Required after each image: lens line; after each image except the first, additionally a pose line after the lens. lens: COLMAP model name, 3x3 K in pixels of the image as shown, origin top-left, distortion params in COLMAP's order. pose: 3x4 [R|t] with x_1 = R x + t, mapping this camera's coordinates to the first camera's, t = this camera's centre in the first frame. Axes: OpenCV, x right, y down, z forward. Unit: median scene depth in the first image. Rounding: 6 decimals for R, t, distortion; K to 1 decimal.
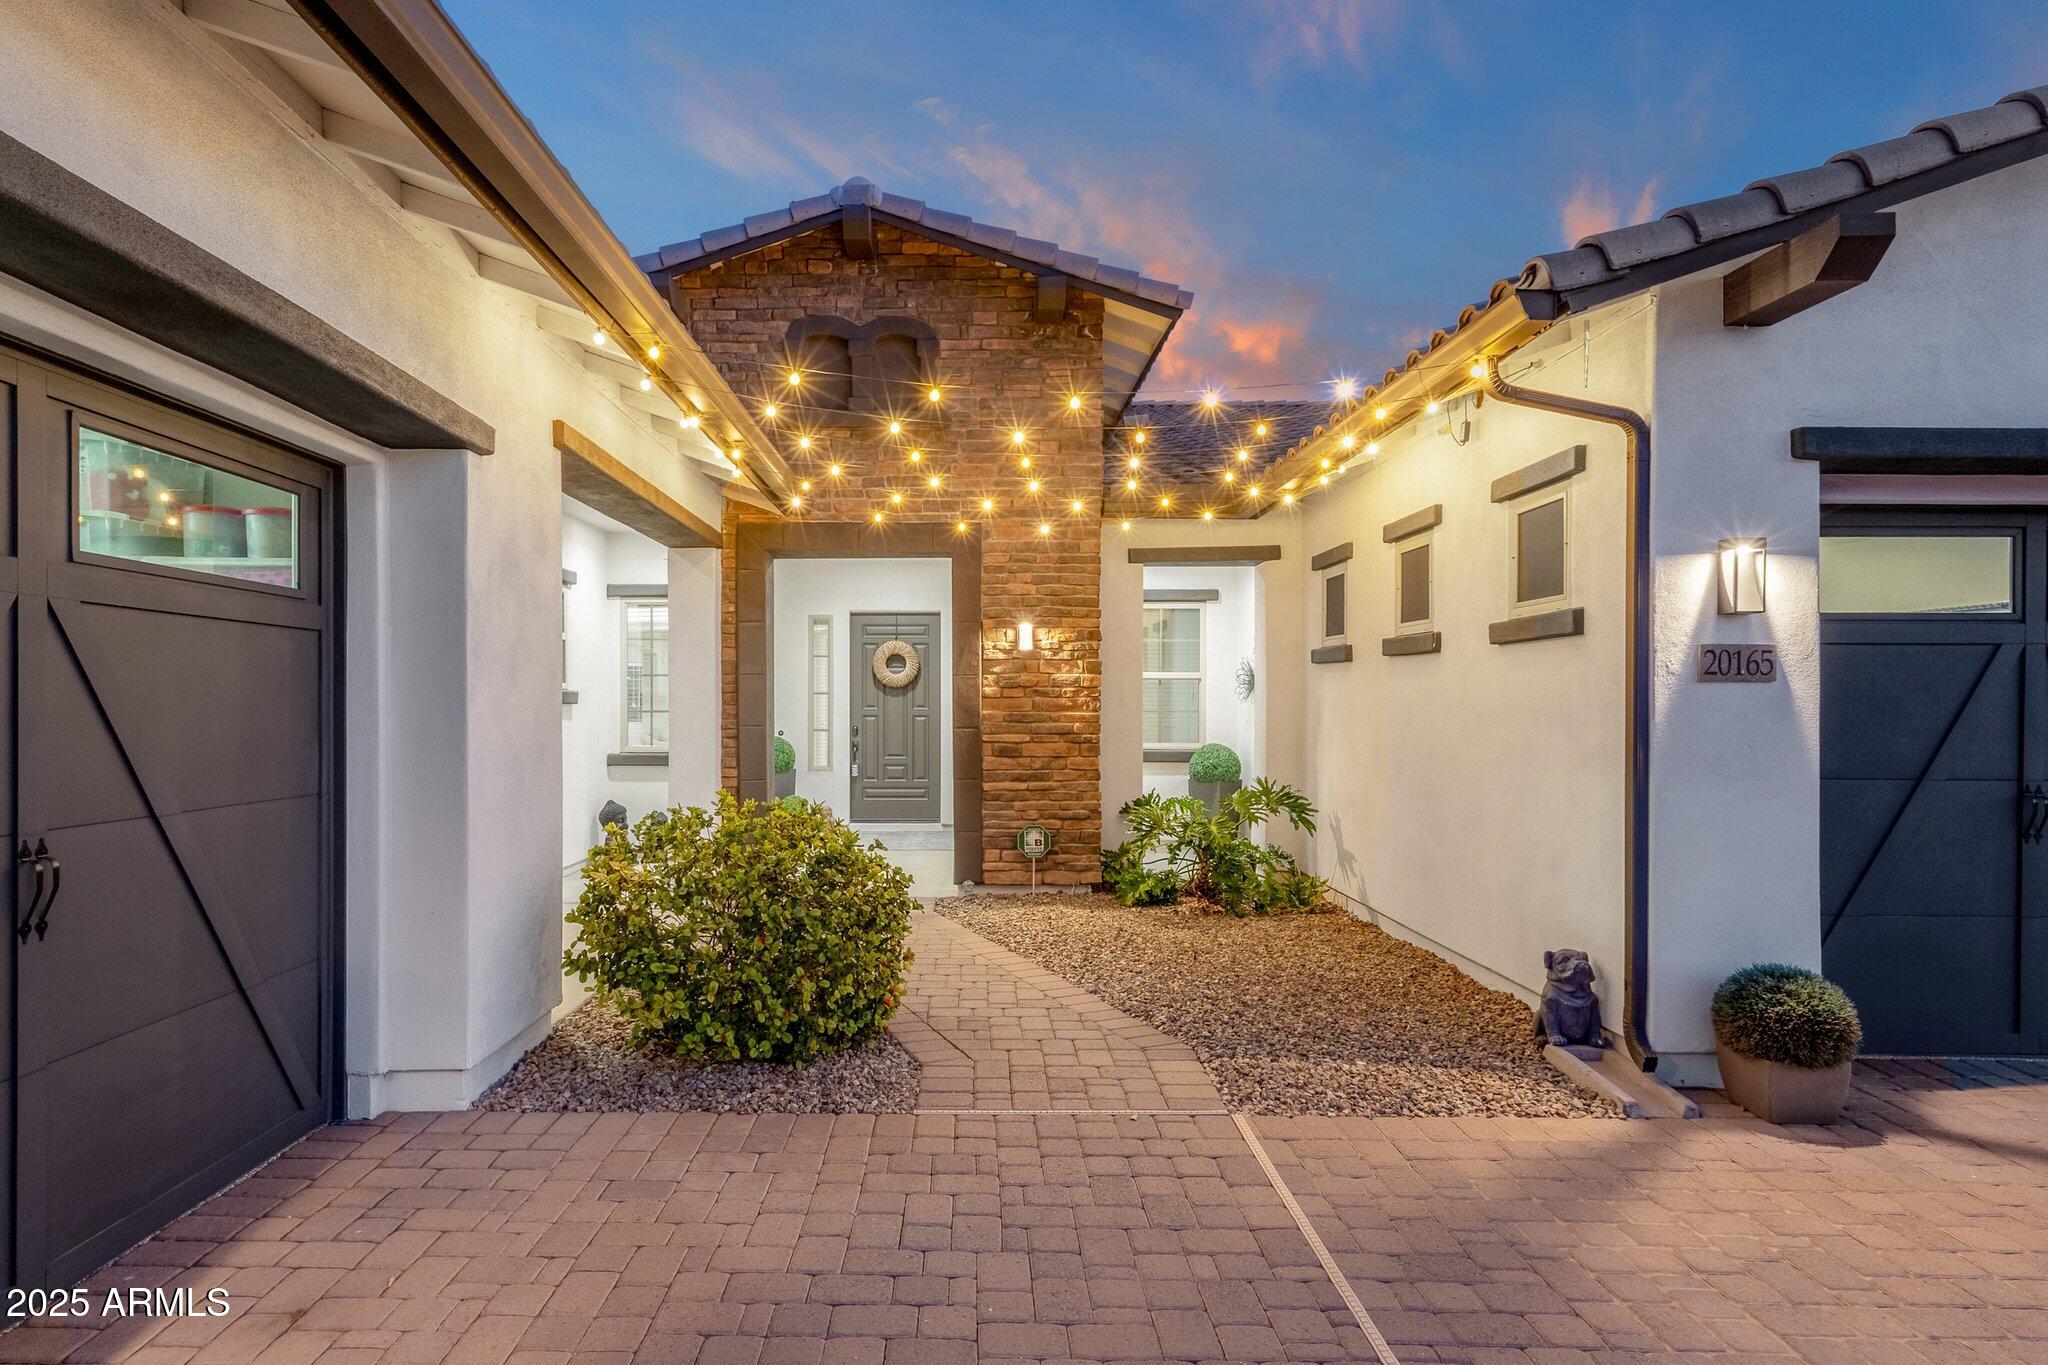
lens RADIAL K [[1100.6, 0, 926.7], [0, 1100.6, 708.7], [0, 0, 1]] dist [-0.000509, 0.000525]
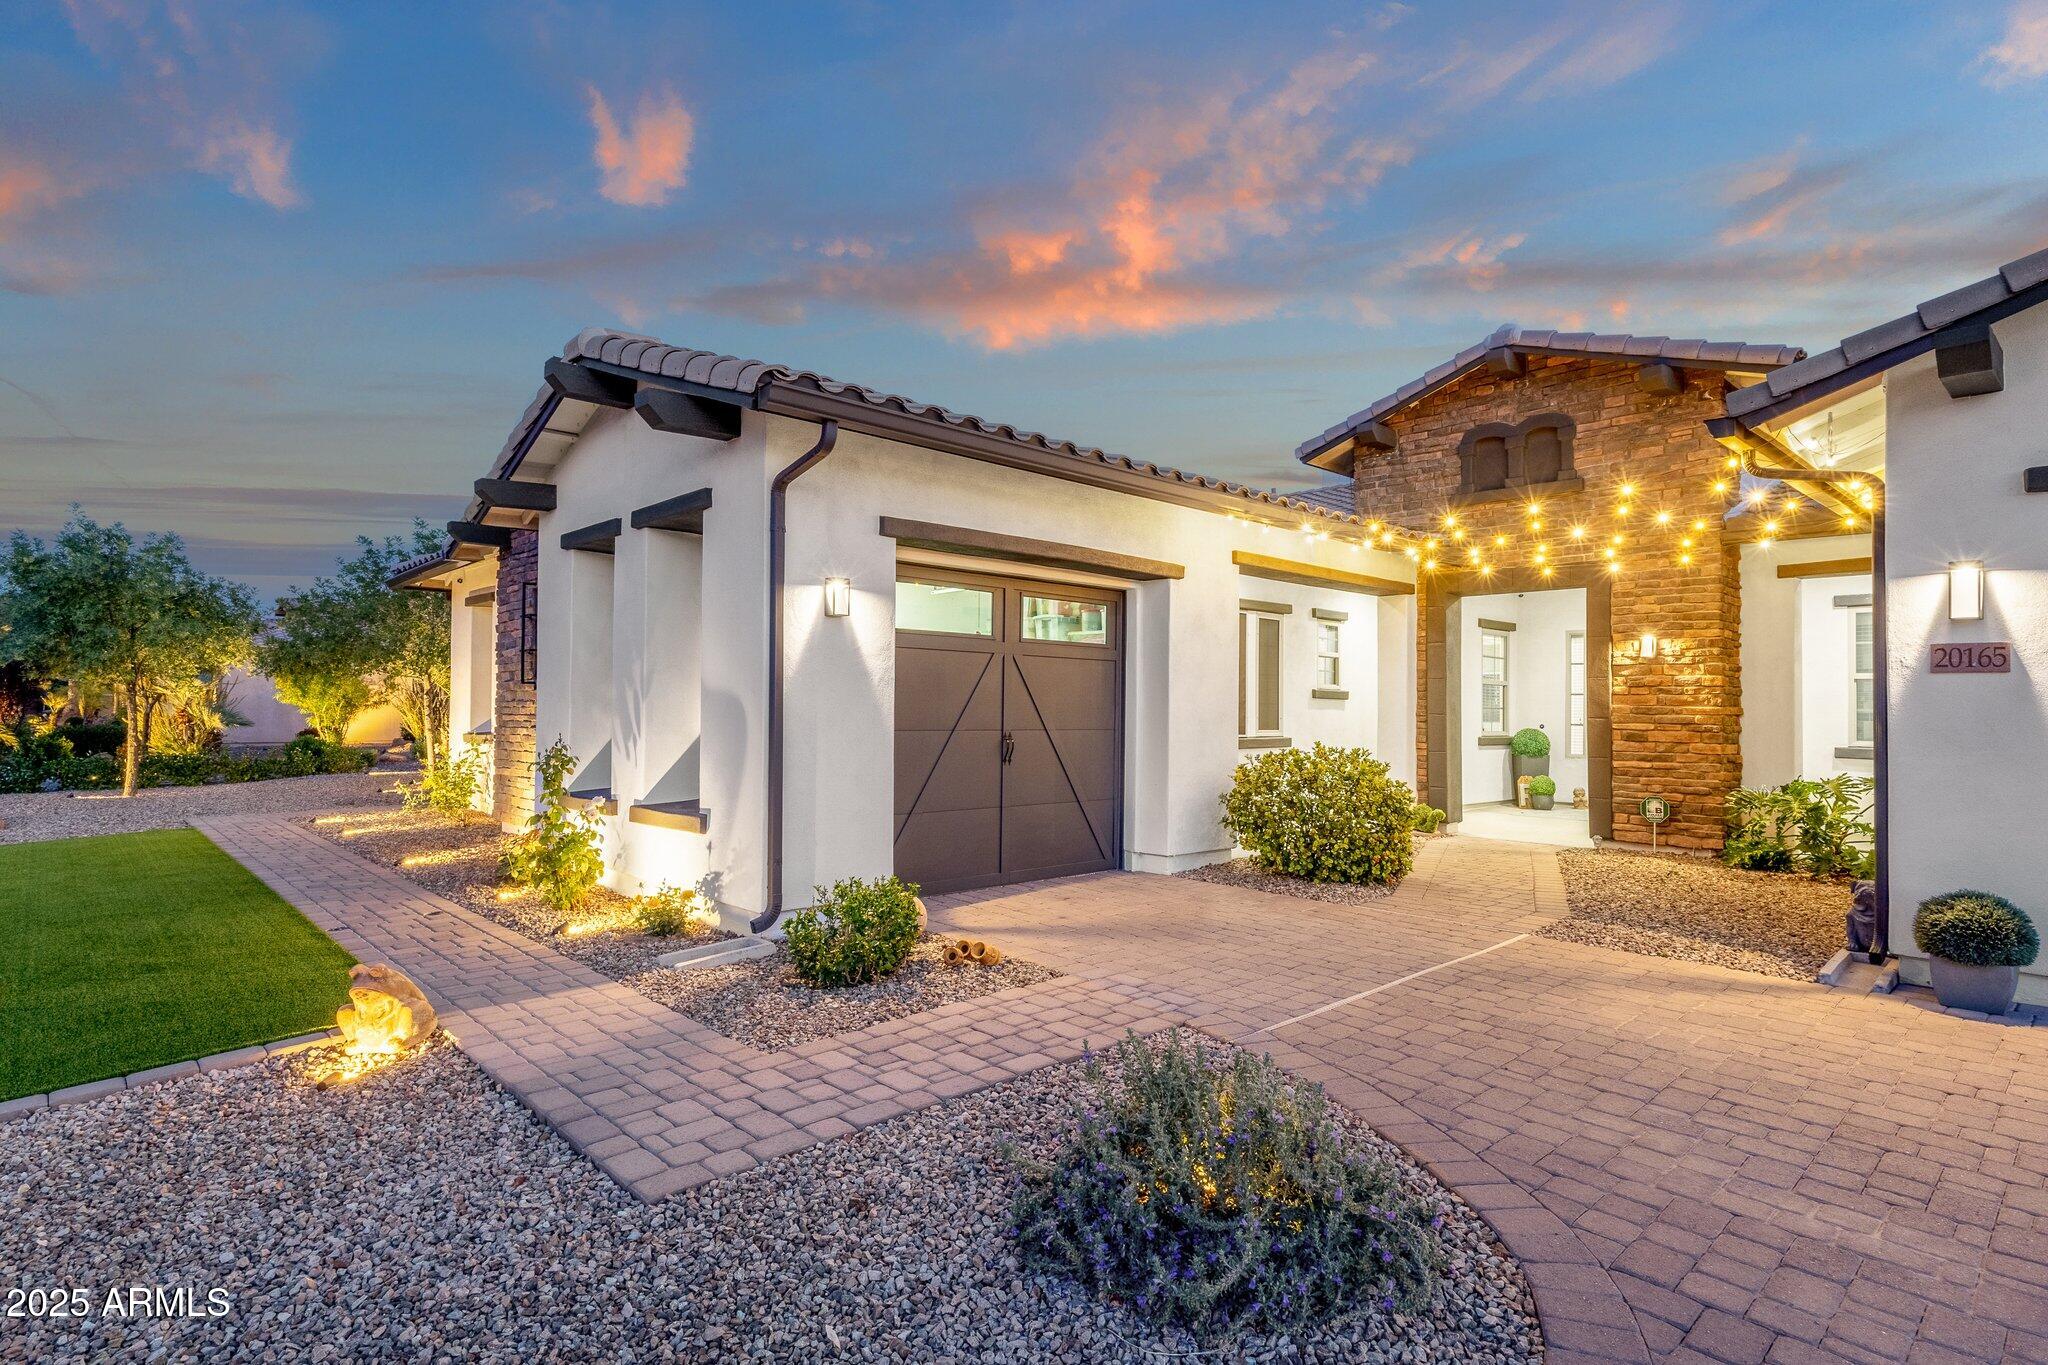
lens RADIAL K [[996.9, 0, 1024.0], [0, 996.9, 682.5], [0, 0, 1]] dist [0.000298, -0.000531]
pose [[0.693572, -0.009122, -0.720330, 0.413853], [-0.015443, 0.999502, -0.027528, 0.018489], [0.720222, 0.030217, 0.693085, -0.304356]]
